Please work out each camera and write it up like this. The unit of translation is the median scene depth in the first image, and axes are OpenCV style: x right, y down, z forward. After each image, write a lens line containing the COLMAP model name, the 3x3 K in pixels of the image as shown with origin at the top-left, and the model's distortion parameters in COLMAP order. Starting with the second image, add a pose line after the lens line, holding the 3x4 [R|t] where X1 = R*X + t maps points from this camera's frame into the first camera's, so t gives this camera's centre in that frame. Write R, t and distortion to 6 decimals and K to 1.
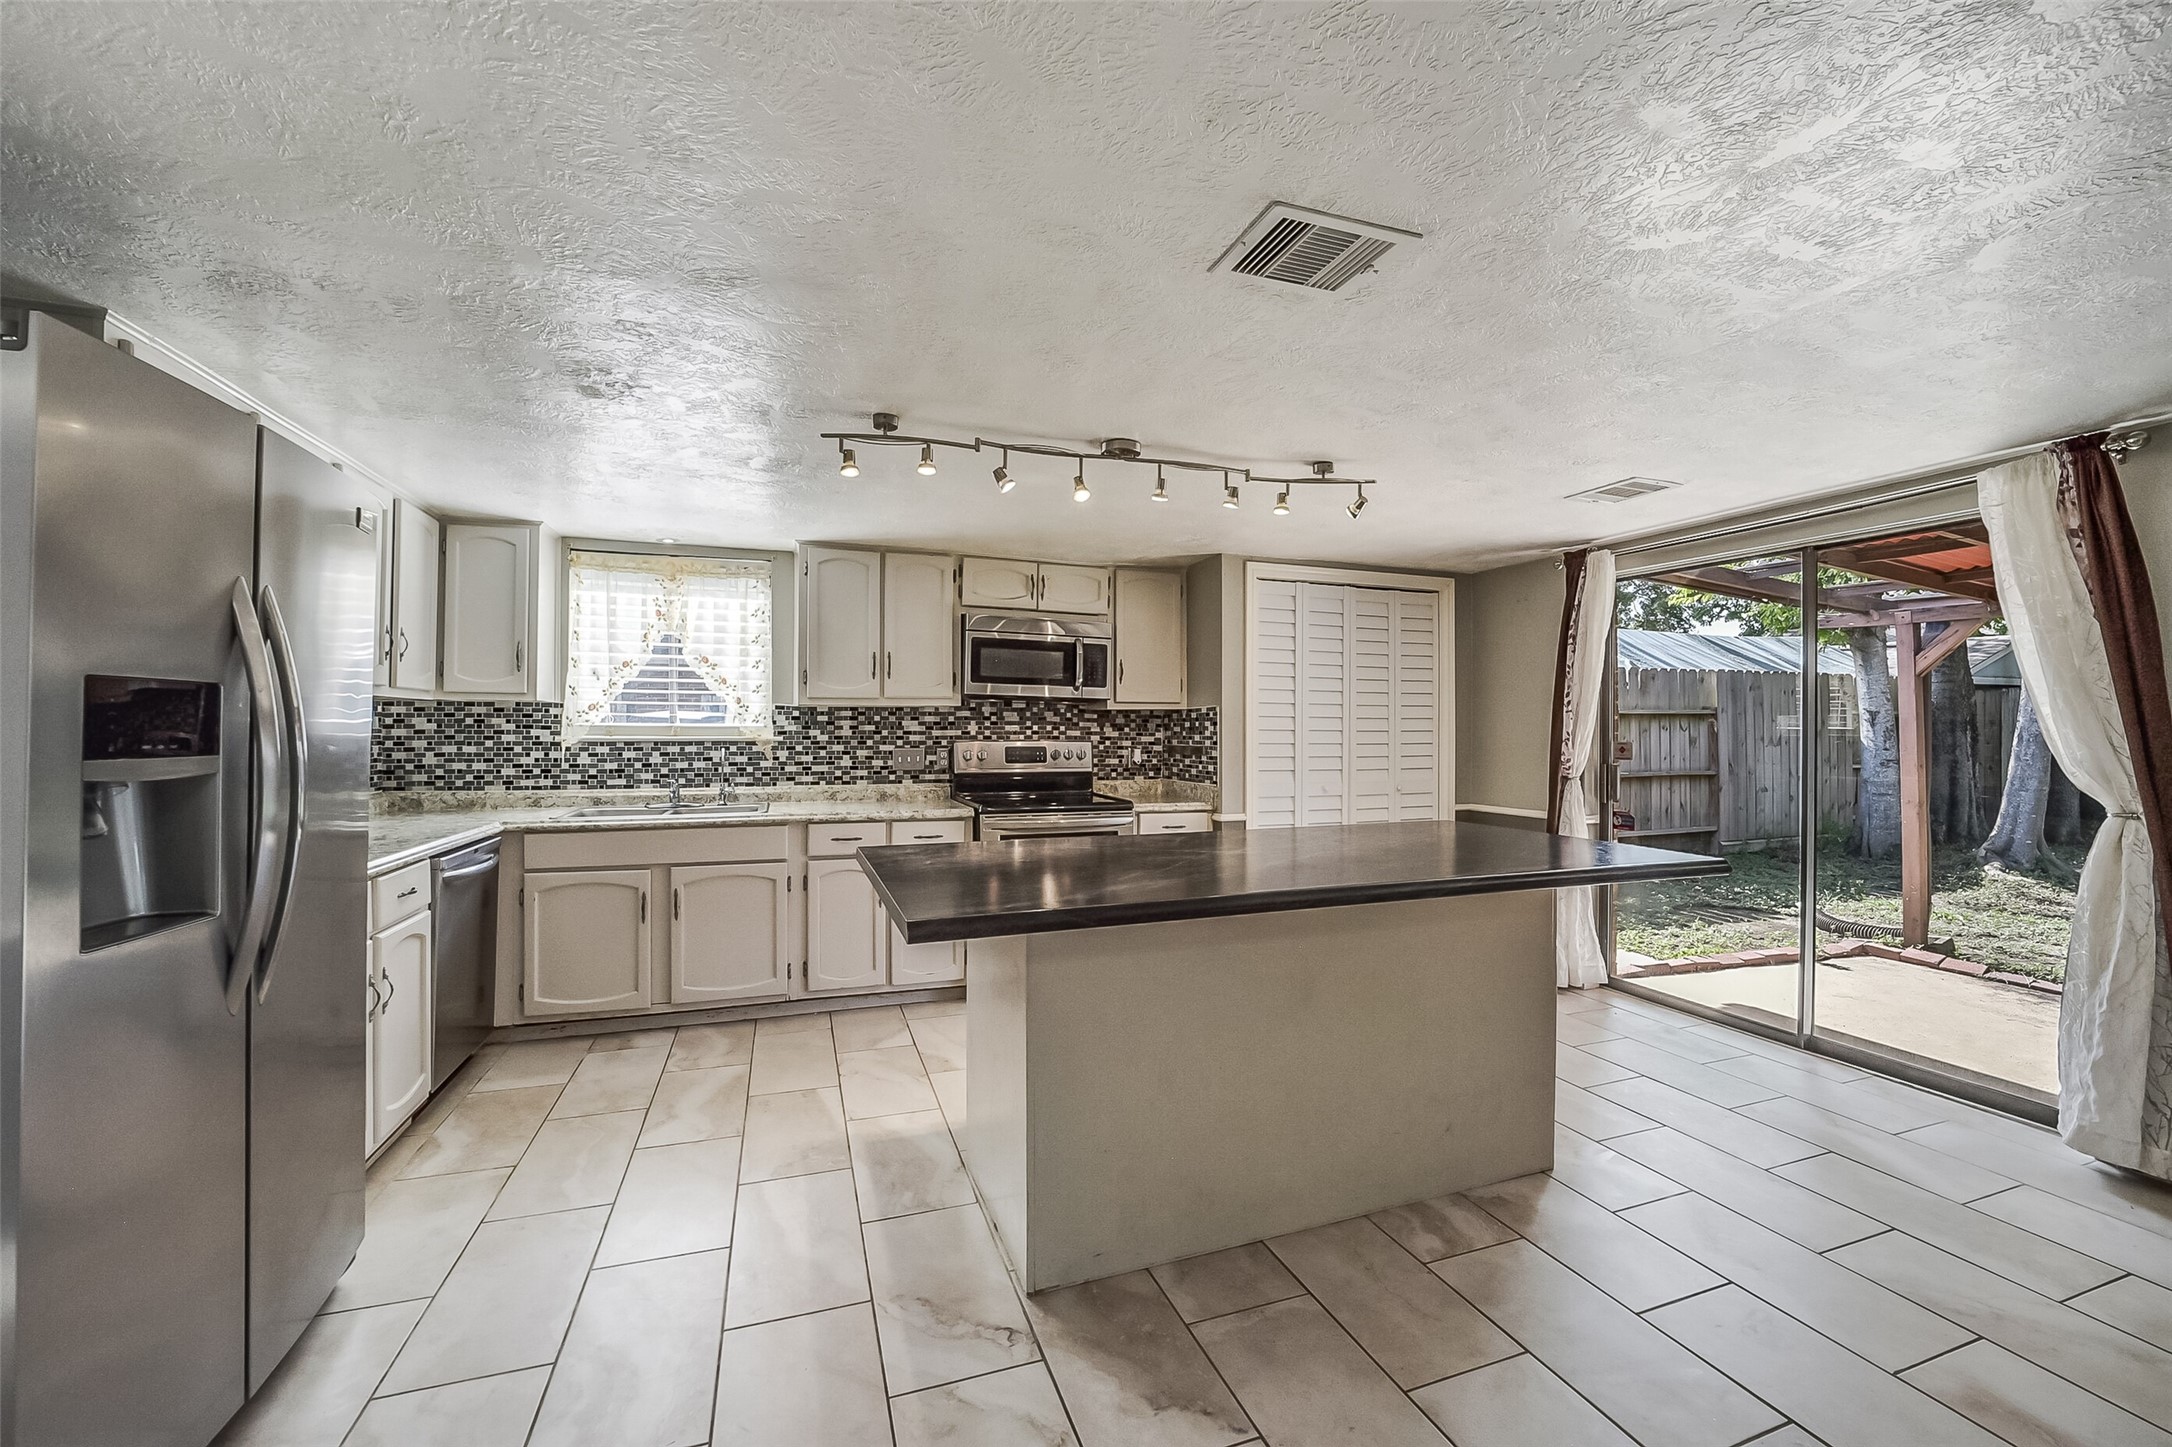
lens RADIAL K [[857.7, 0, 1091.2], [0, 857.7, 722.3], [0, 0, 1]] dist [-0.037918, 0.009754]
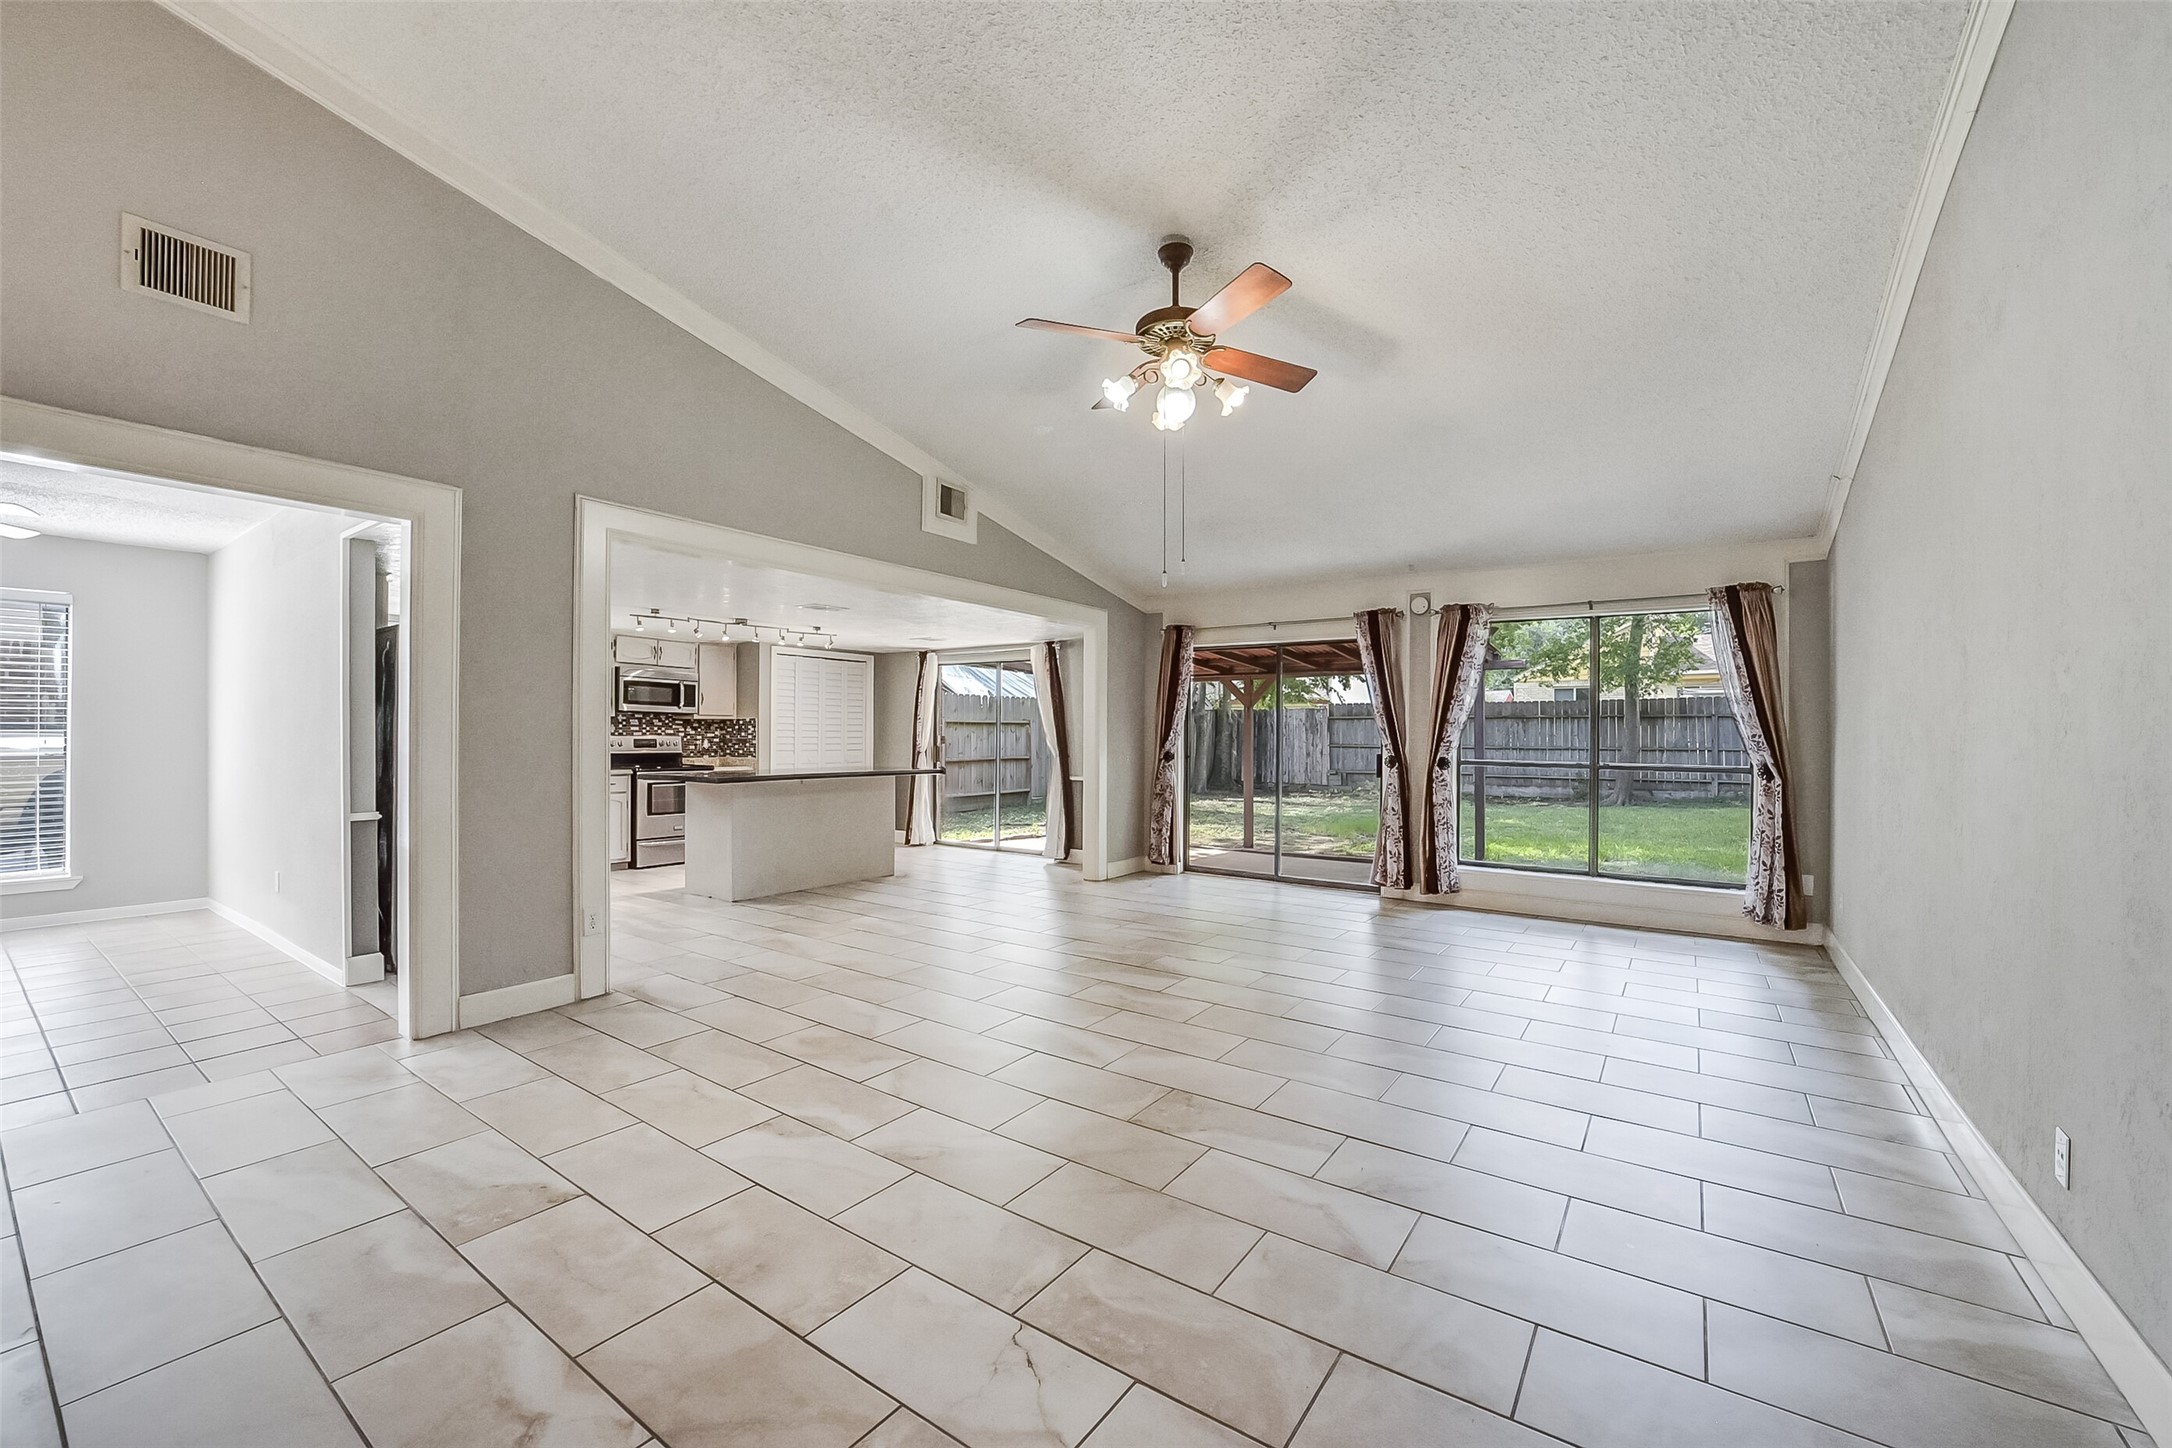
lens RADIAL K [[857.7, 0, 1091.2], [0, 857.7, 722.8], [0, 0, 1]] dist [-0.037918, 0.009754]
pose [[0.814997, 0.007746, 0.579414, -0.370067], [-0.004462, 0.999965, -0.007093, 0.003186], [-0.579448, 0.003195, 0.815003, -1.075335]]
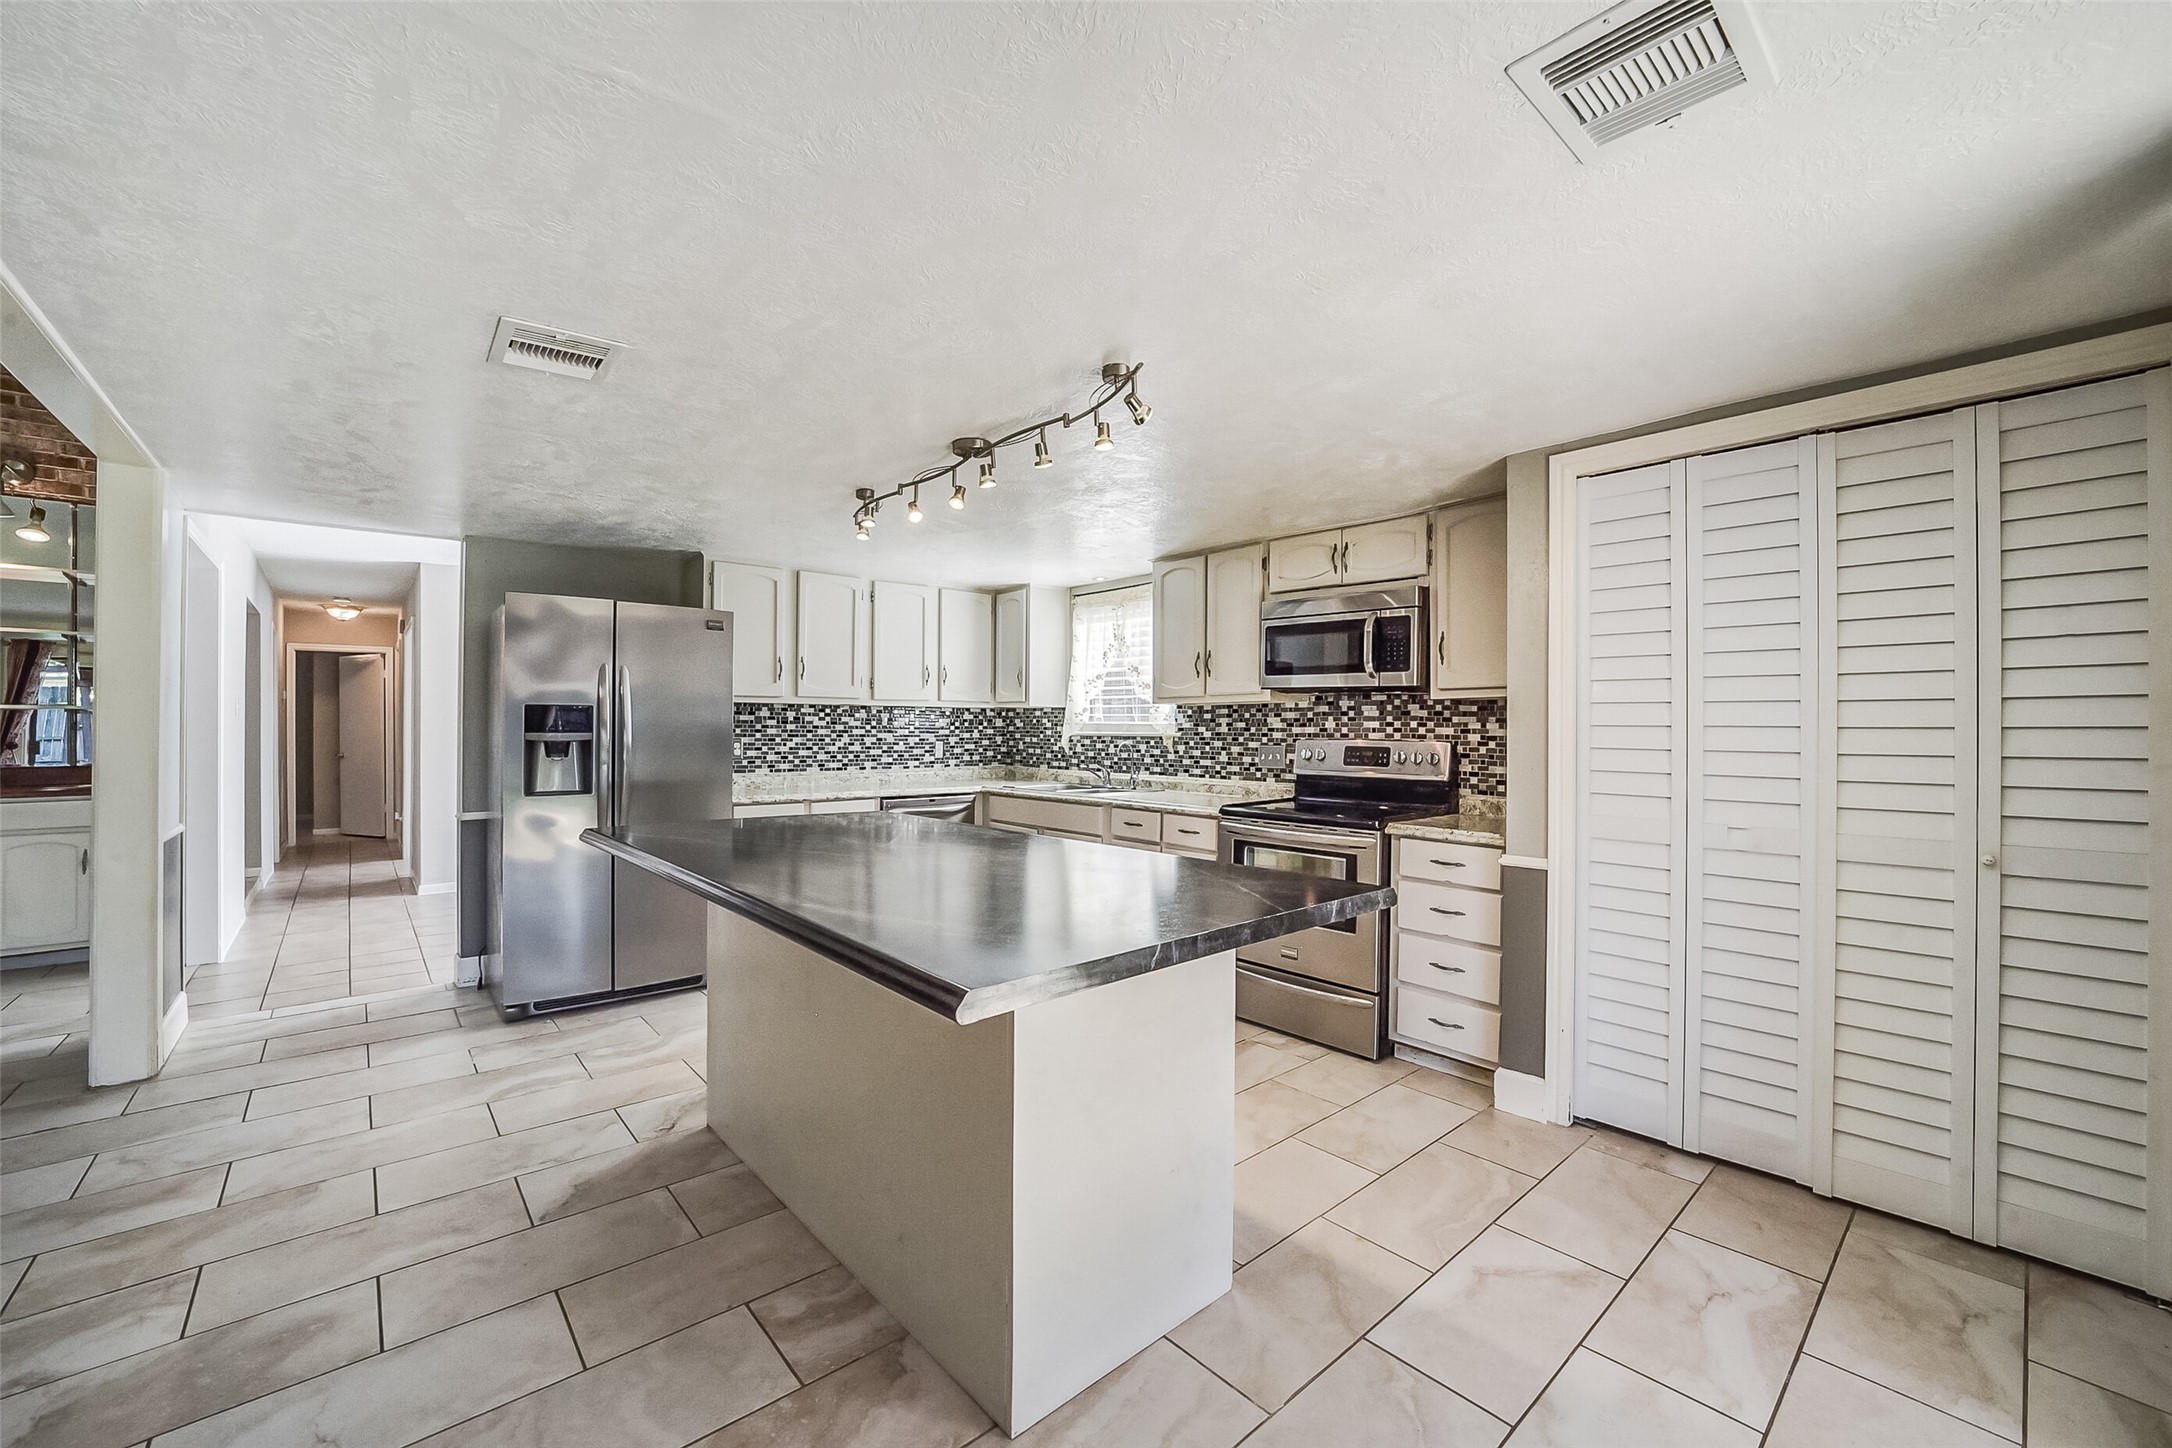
lens RADIAL K [[860.1, 0, 1092.3], [0, 860.1, 724.2], [0, 0, 1]] dist [-0.037090, 0.008694]
pose [[0.373095, -0.004770, -0.927781, 0.637553], [0.003719, 0.999986, -0.003646, 0.008990], [0.927786, -0.002091, 0.373107, 0.463350]]
